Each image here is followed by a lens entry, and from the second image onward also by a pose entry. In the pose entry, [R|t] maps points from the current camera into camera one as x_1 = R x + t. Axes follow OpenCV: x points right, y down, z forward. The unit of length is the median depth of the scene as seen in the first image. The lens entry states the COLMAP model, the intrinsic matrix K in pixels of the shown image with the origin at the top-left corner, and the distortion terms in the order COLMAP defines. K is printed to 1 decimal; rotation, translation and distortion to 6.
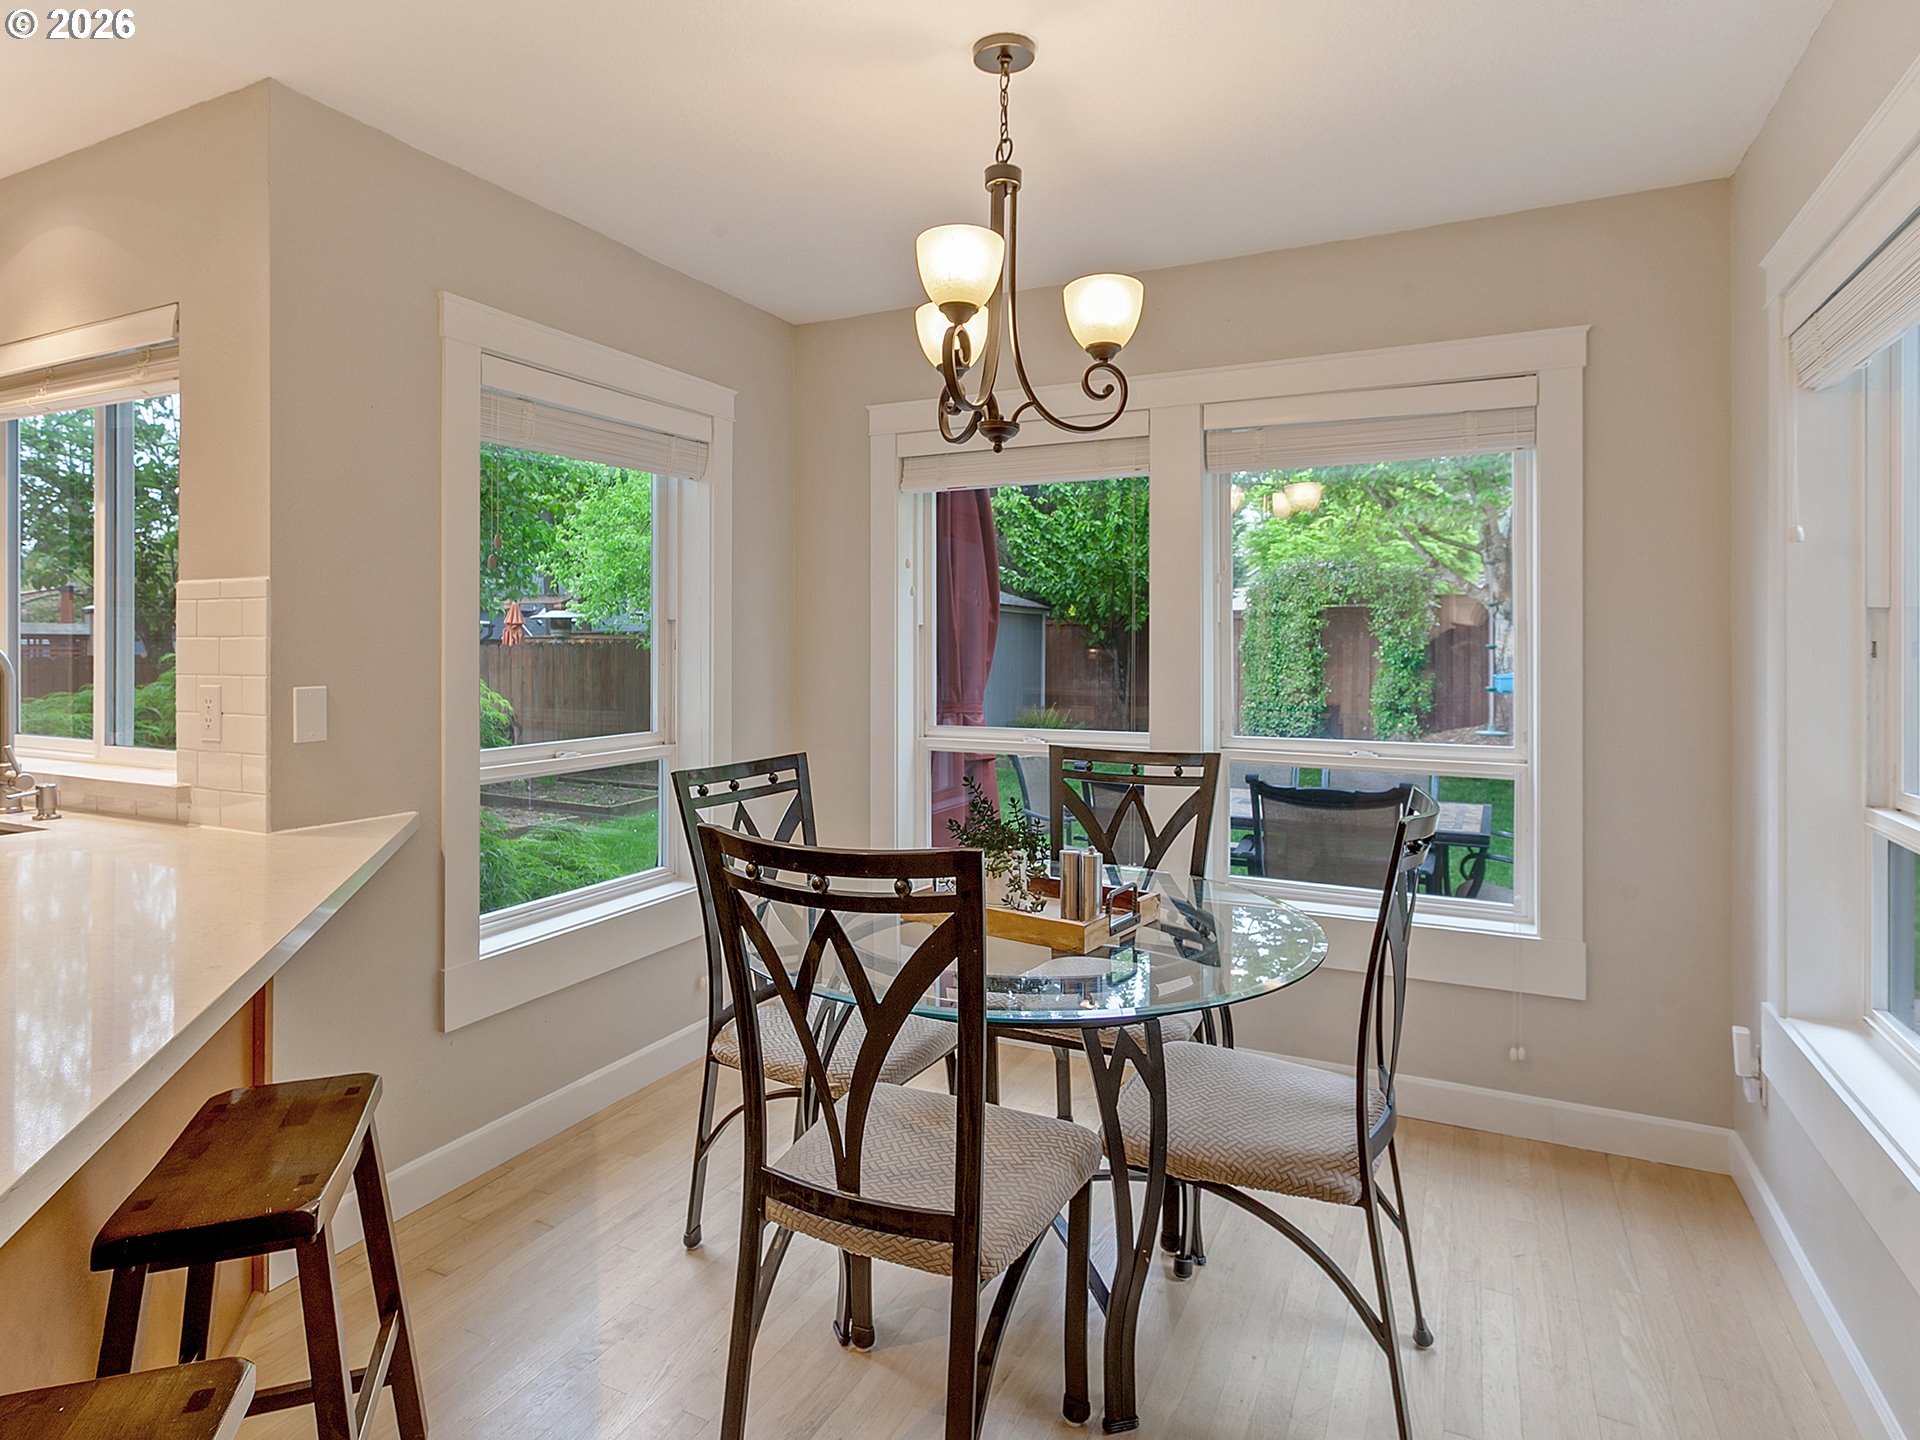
lens RADIAL K [[1058.2, 0, 952.2], [0, 1058.2, 650.2], [0, 0, 1]] dist [-0.000795, 0.000652]
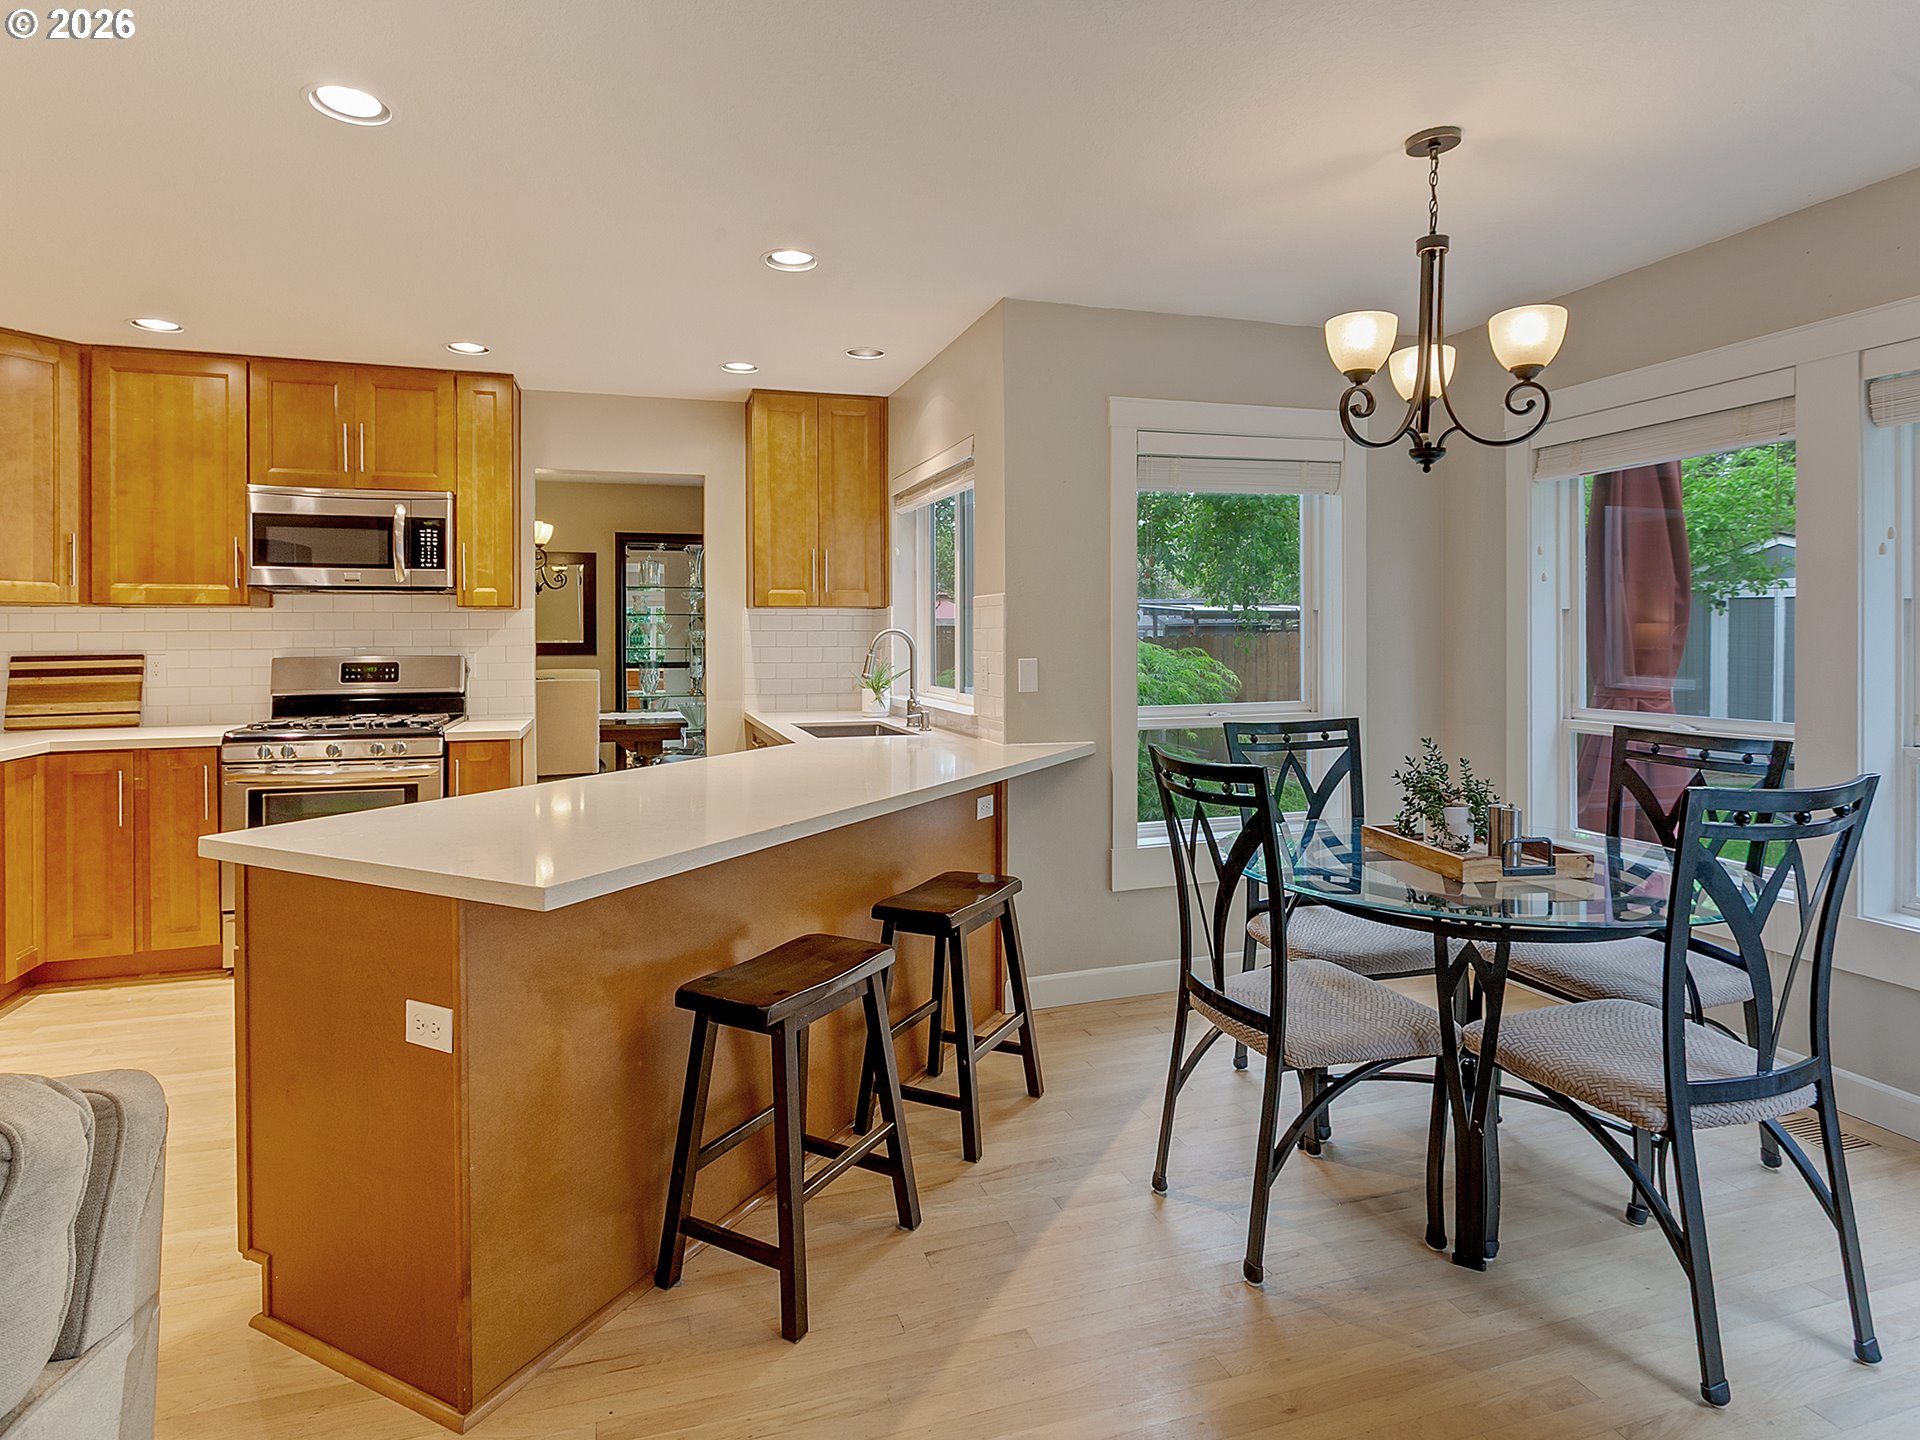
lens RADIAL K [[1057.0, 0, 951.1], [0, 1057.0, 637.8], [0, 0, 1]] dist [0.000297, 0.003019]
pose [[0.690727, -0.002799, -0.723110, 0.510024], [0.004450, 0.999990, 0.000380, 0.001569], [0.723102, -0.003481, 0.690733, -0.227277]]
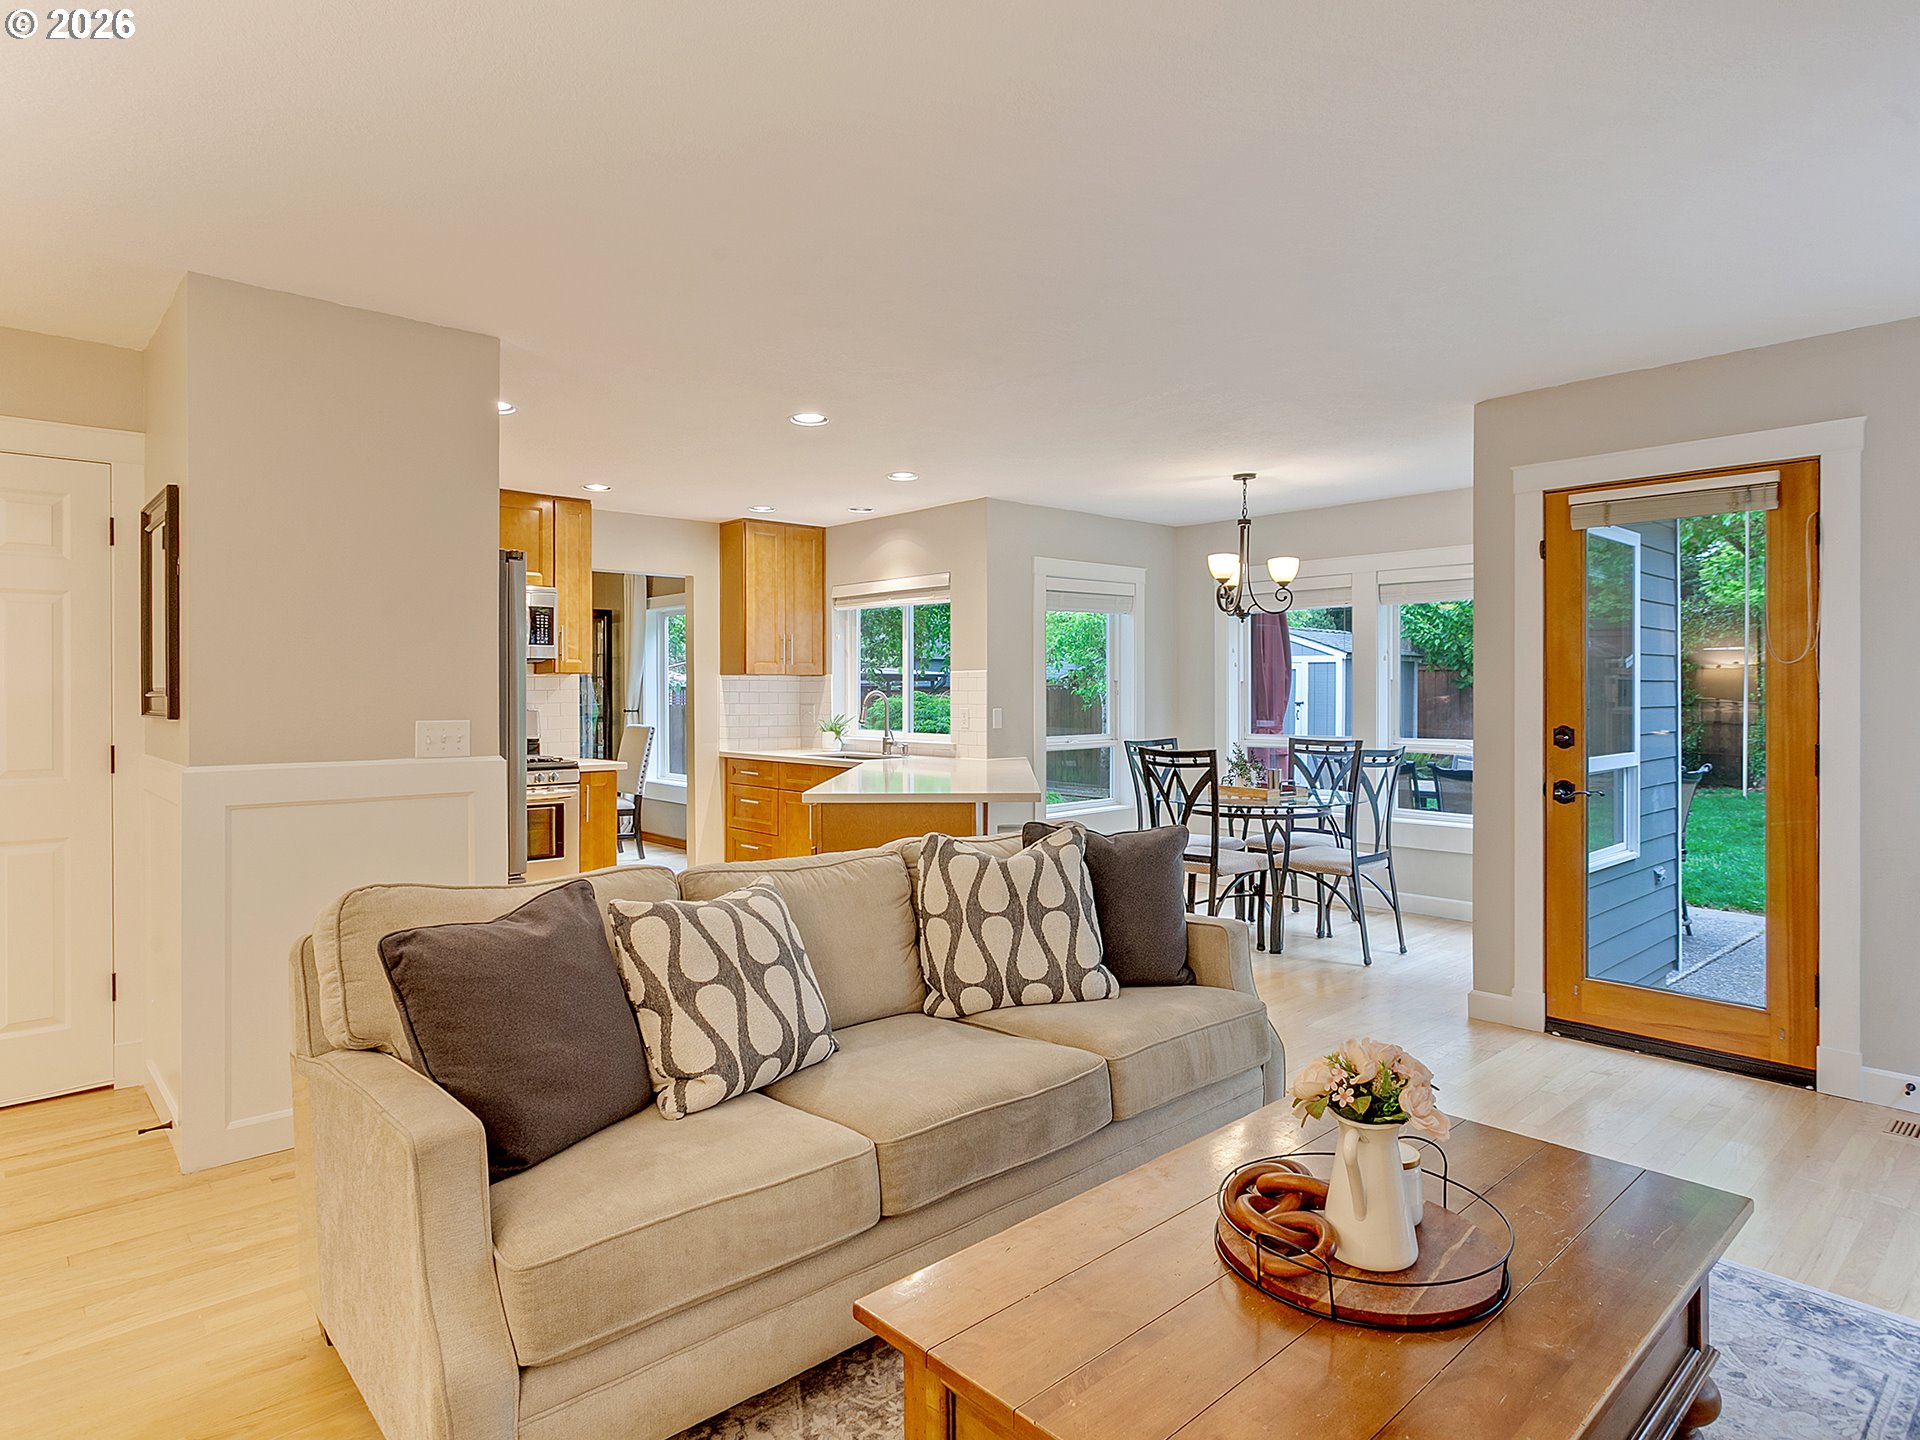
lens RADIAL K [[1112.0, 0, 946.8], [0, 1112.0, 700.6], [0, 0, 1]] dist [-0.020740, 0.000415]
pose [[0.930737, -0.001527, -0.365685, 0.356347], [0.003902, 0.999976, 0.005753, -0.004542], [0.365667, -0.006782, 0.930721, -1.833219]]
